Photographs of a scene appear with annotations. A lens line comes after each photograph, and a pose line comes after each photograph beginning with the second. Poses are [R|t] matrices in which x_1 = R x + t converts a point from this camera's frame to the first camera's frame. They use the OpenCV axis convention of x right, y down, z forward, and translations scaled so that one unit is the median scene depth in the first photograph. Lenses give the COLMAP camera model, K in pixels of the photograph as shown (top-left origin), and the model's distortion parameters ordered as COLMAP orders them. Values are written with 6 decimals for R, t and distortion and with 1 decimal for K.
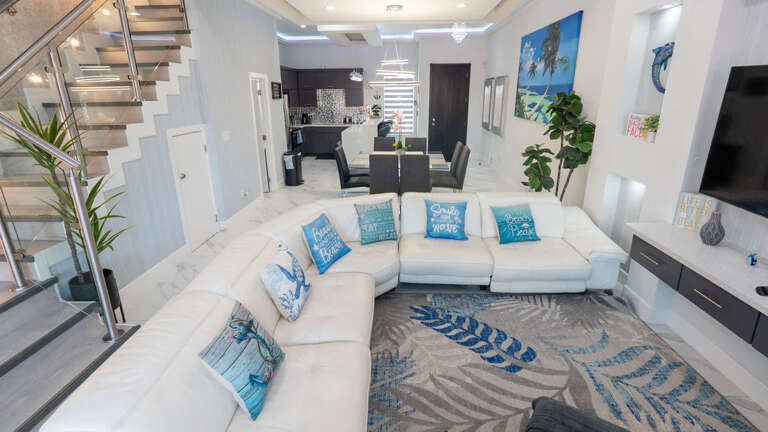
lens RADIAL K [[355.3, 0, 384.7], [0, 355.3, 195.1], [0, 0, 1]] dist [-0.007811, 0.000905]
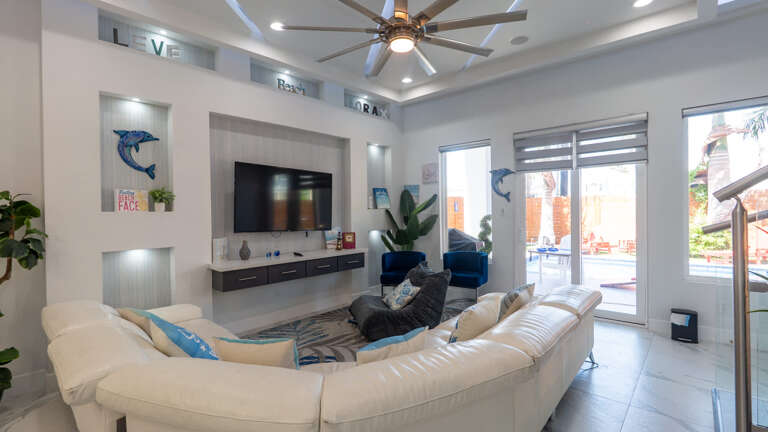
lens RADIAL K [[355.3, 0, 385.7], [0, 355.3, 214.7], [0, 0, 1]] dist [-0.007811, 0.000905]
pose [[-0.779902, 0.016045, 0.625696, -0.480132], [0.196391, 0.955460, 0.220290, -0.216166], [-0.594293, 0.294686, -0.748316, 1.229851]]
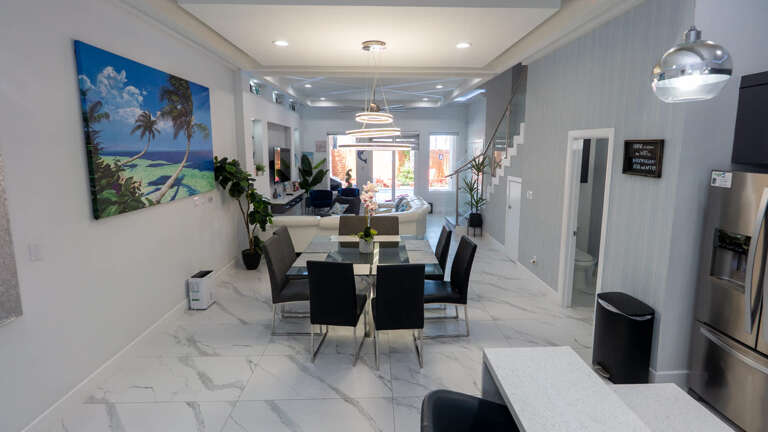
lens RADIAL K [[355.3, 0, 390.6], [0, 355.3, 191.7], [0, 0, 1]] dist [-0.007811, 0.000905]
pose [[-0.995753, 0.018969, -0.090089, 0.101155], [-0.018046, 0.919343, 0.393044, -0.838341], [0.090278, 0.393000, -0.915096, 2.766976]]
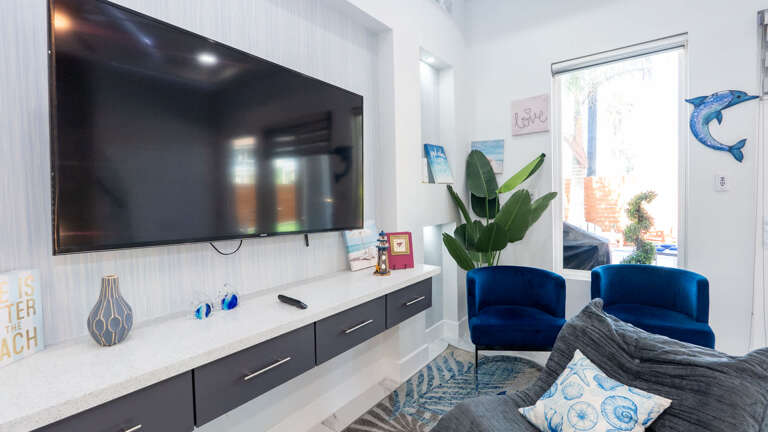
lens RADIAL K [[355.3, 0, 383.6], [0, 355.3, 212.4], [0, 0, 1]] dist [-0.007811, 0.000905]
pose [[-0.828854, 0.012908, 0.559316, 0.220209], [0.188932, 0.947460, 0.258115, -0.060866], [-0.526598, 0.319612, -0.787745, 0.759358]]
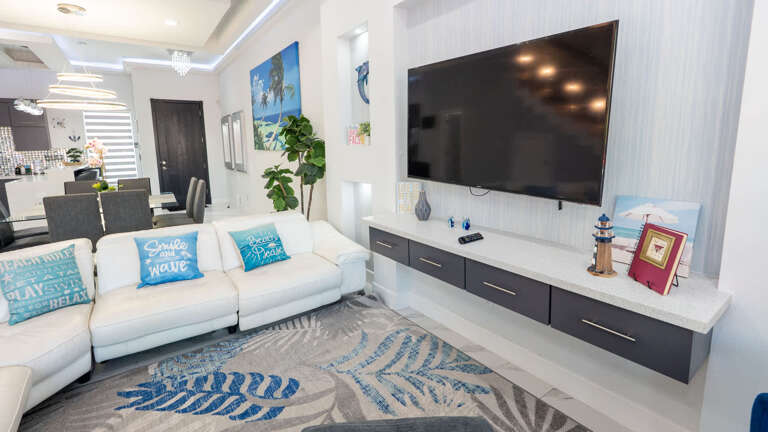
lens RADIAL K [[355.3, 0, 388.5], [0, 355.3, 193.3], [0, 0, 1]] dist [-0.007811, 0.000905]
pose [[0.782377, -0.093548, 0.615739, 0.087859], [0.185523, 0.978778, -0.087027, 0.089920], [-0.594531, 0.182322, 0.783129, 0.099577]]
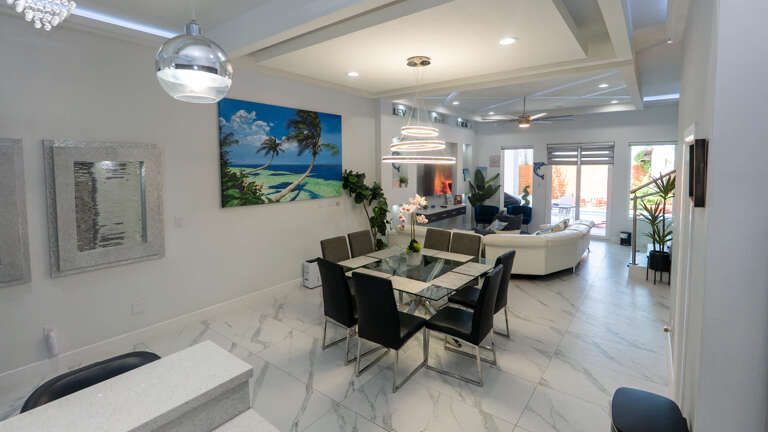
lens RADIAL K [[355.3, 0, 387.8], [0, 355.3, 182.3], [0, 0, 1]] dist [-0.007811, 0.000905]
pose [[-0.825283, -0.017233, 0.564456, -0.525861], [0.167139, 0.947299, 0.273294, -0.781861], [-0.539418, 0.319887, -0.778910, 2.627132]]
